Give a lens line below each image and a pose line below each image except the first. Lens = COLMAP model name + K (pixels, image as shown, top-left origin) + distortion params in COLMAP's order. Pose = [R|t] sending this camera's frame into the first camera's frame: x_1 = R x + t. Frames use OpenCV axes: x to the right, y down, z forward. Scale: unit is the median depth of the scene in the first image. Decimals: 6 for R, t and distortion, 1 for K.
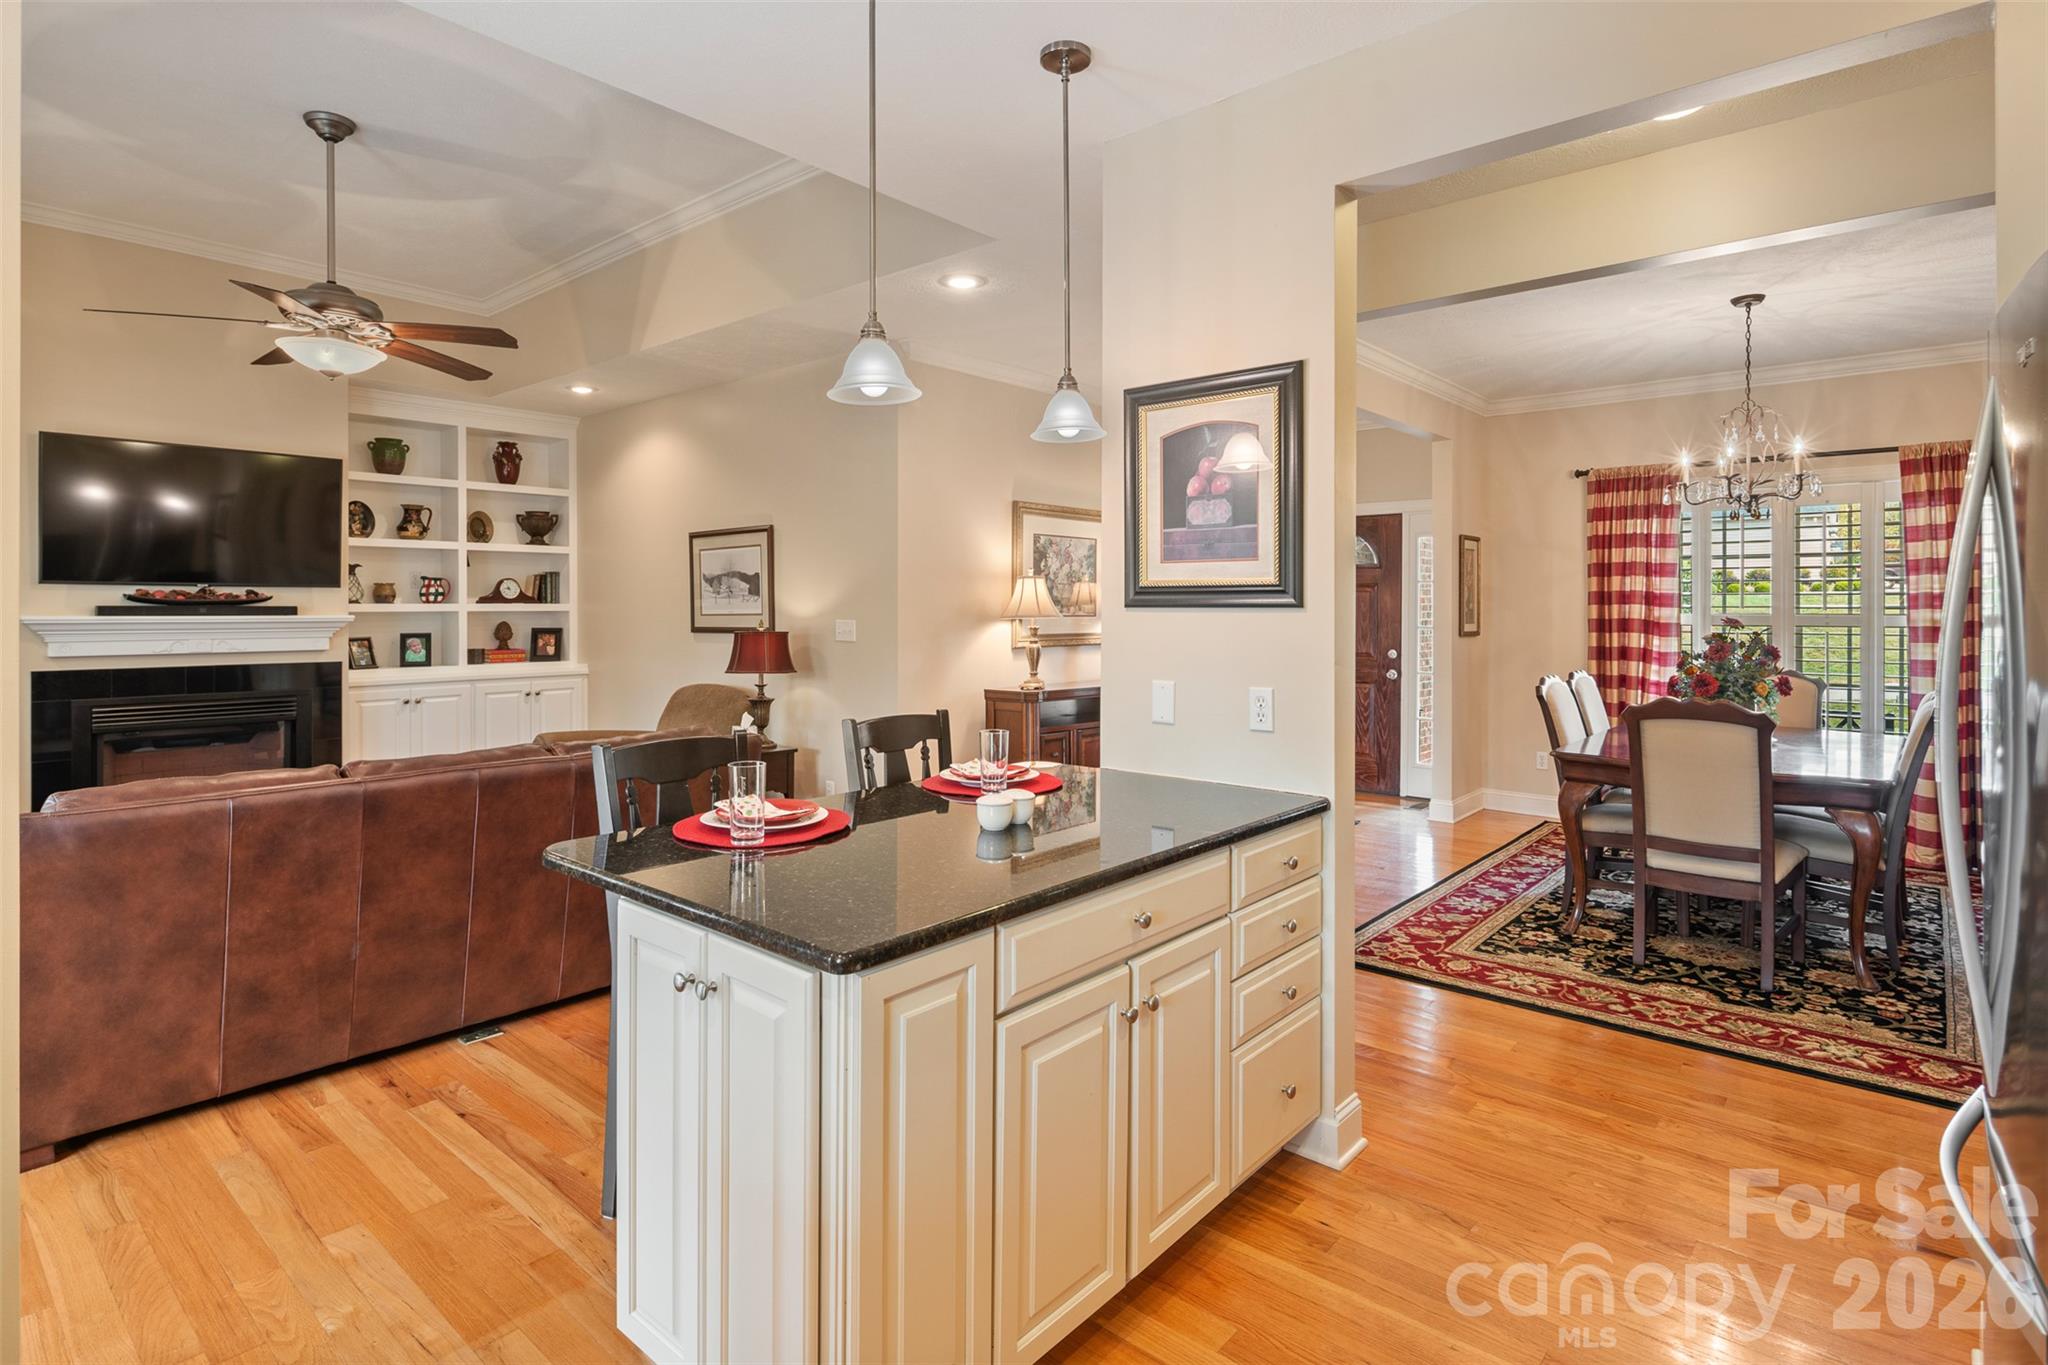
lens RADIAL K [[1033.4, 0, 1024.5], [0, 1033.4, 610.1], [0, 0, 1]] dist [0.003046, -0.000147]
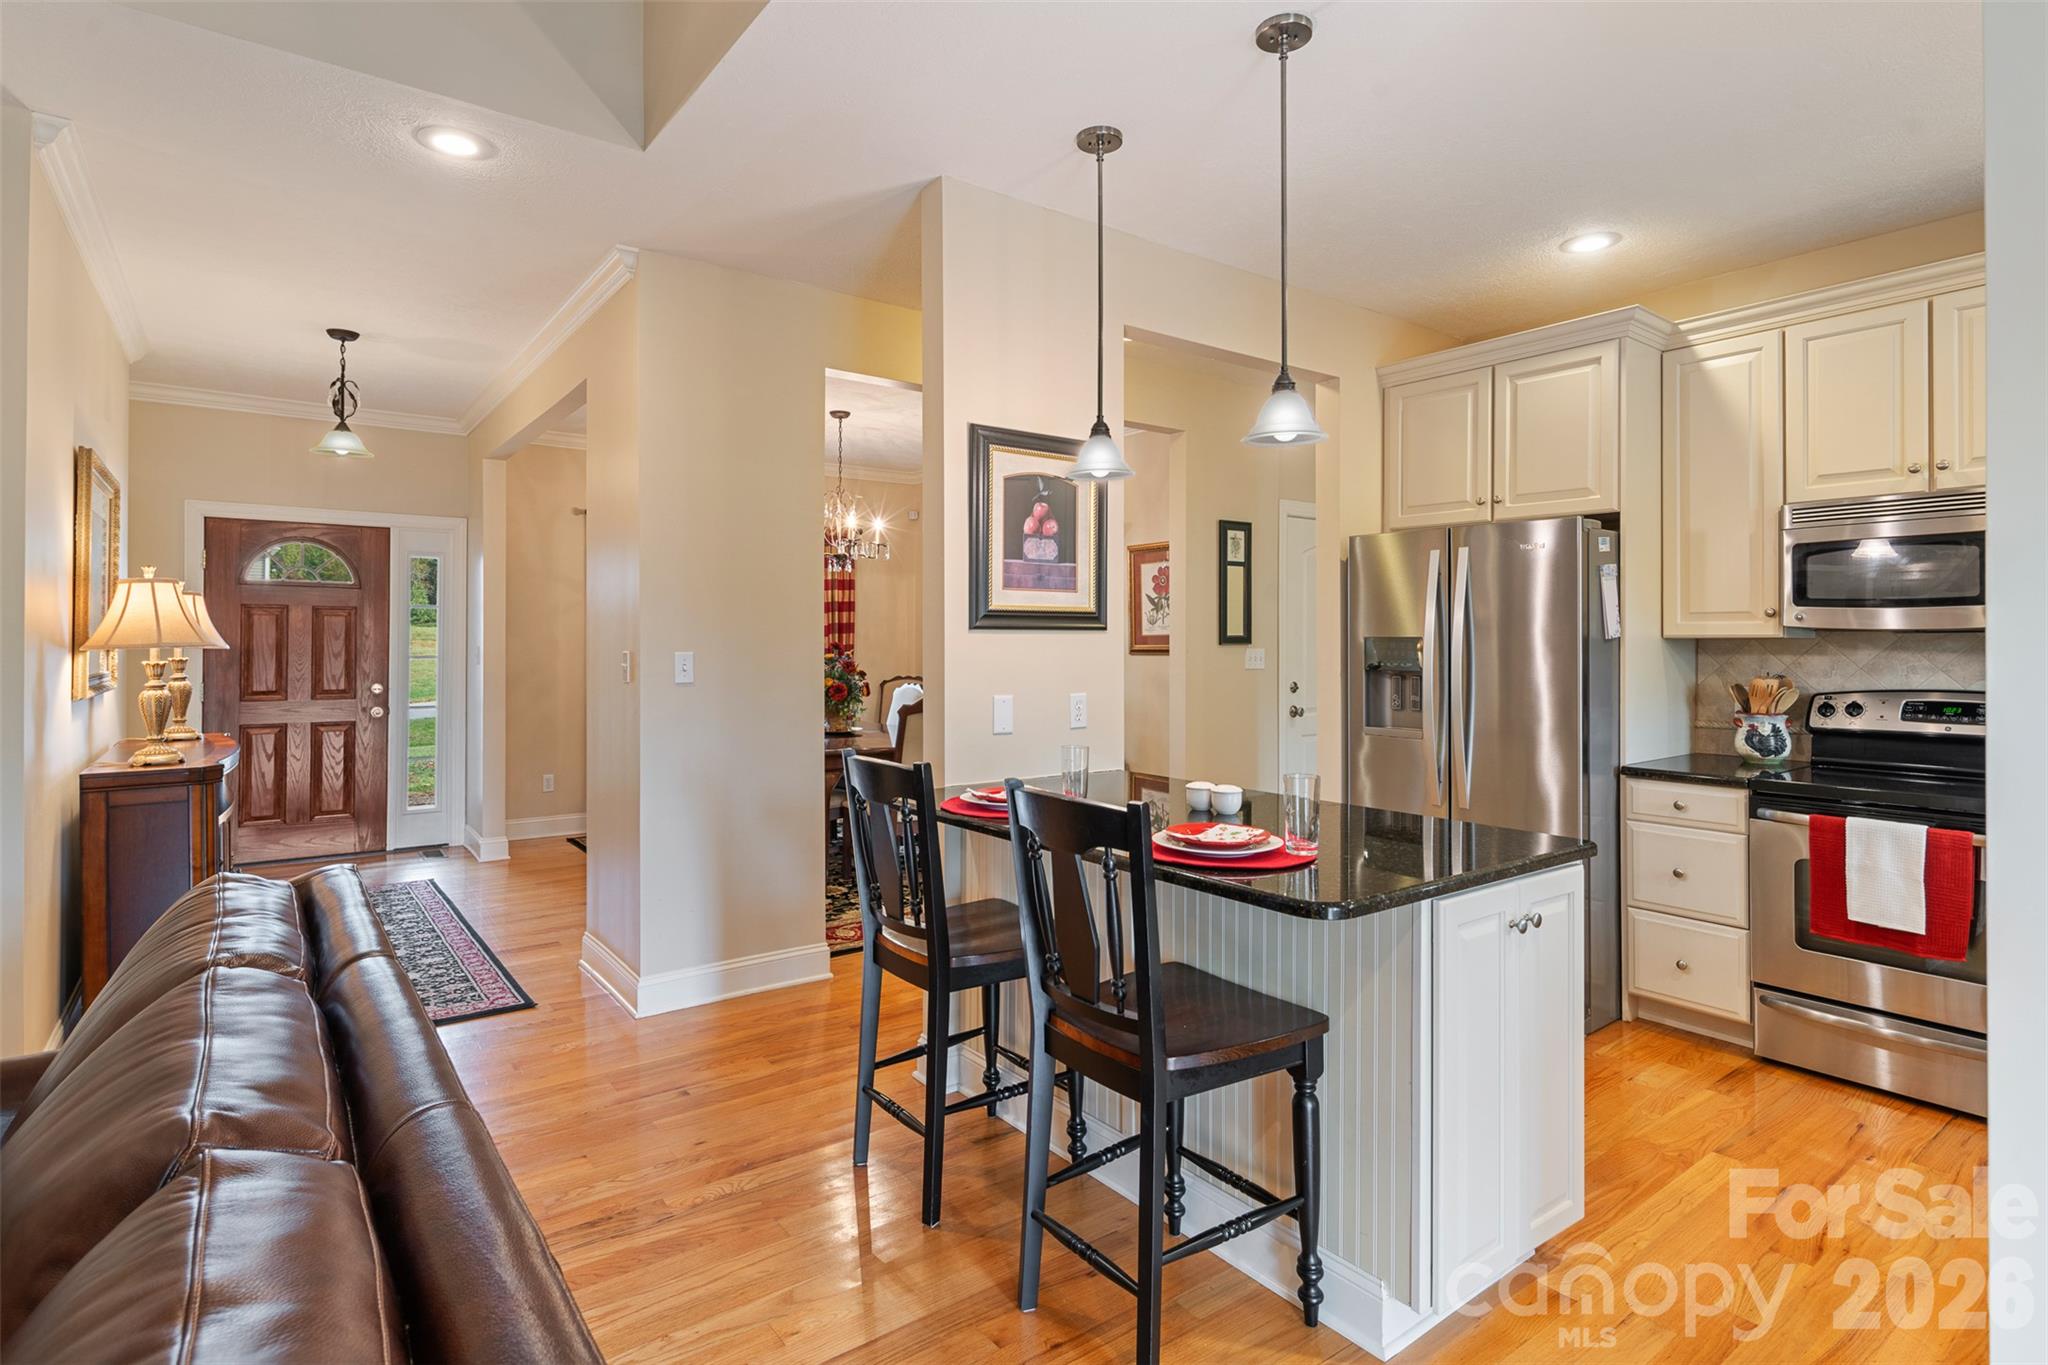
lens RADIAL K [[1032.7, 0, 1012.0], [0, 1032.7, 623.7], [0, 0, 1]] dist [-0.000003, -0.000986]
pose [[0.222710, 0.015796, 0.974757, -0.436351], [0.002347, 0.999857, -0.016739, 0.004622], [-0.974882, 0.006016, 0.222641, 0.339845]]
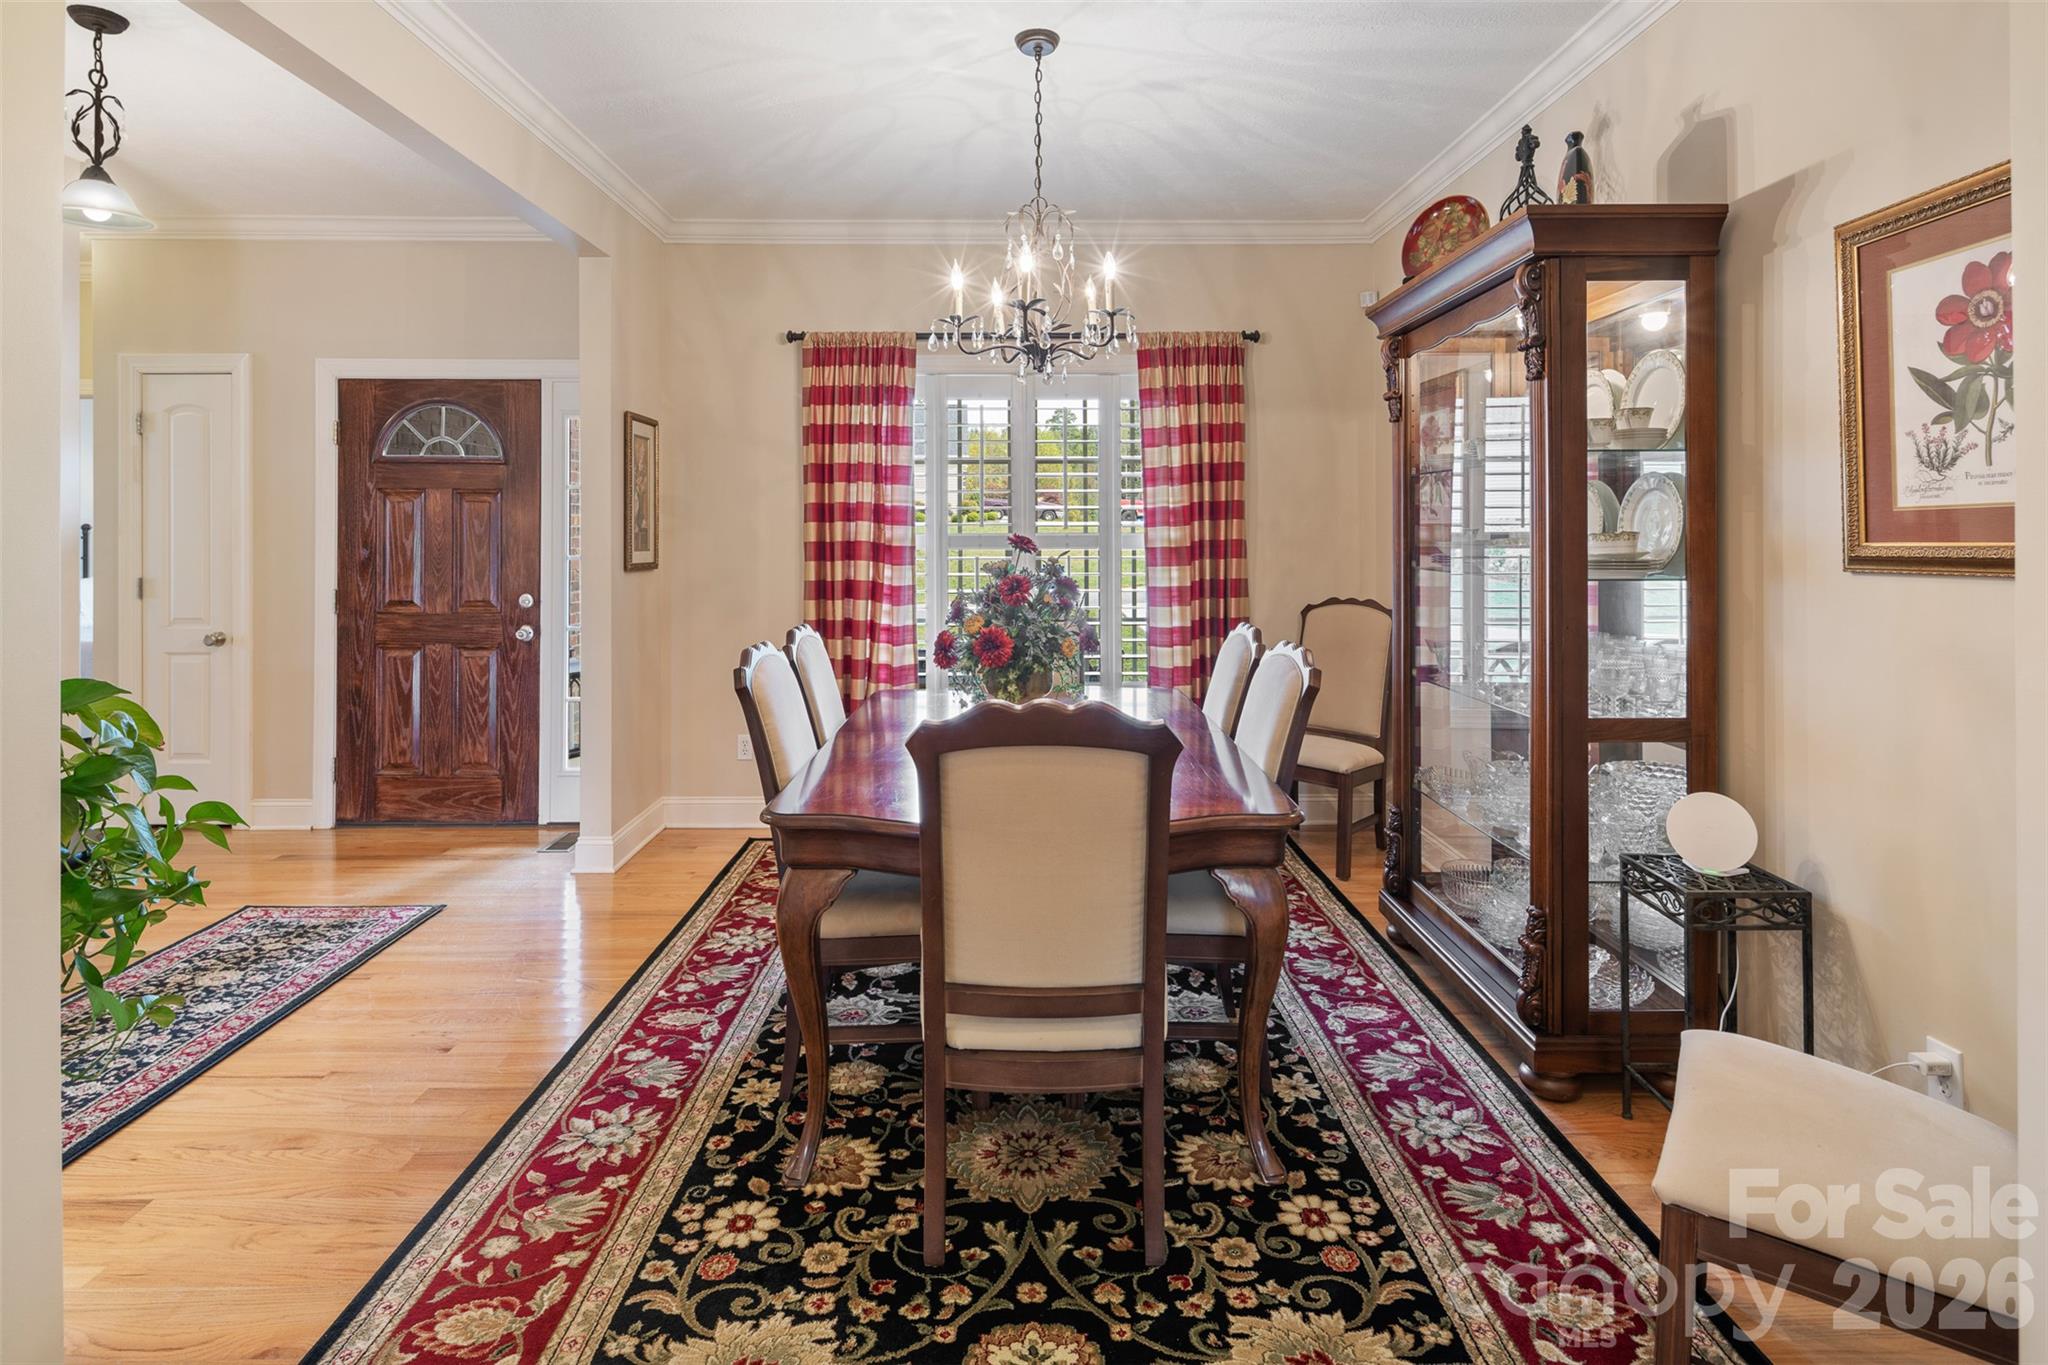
lens RADIAL K [[1038.5, 0, 1019.8], [0, 1038.5, 534.8], [0, 0, 1]] dist [0.002367, 0.000064]
pose [[0.750029, -0.001886, 0.661402, 0.191645], [0.005168, 0.999982, -0.003008, 0.006655], [-0.661384, 0.005674, 0.750026, 0.382163]]
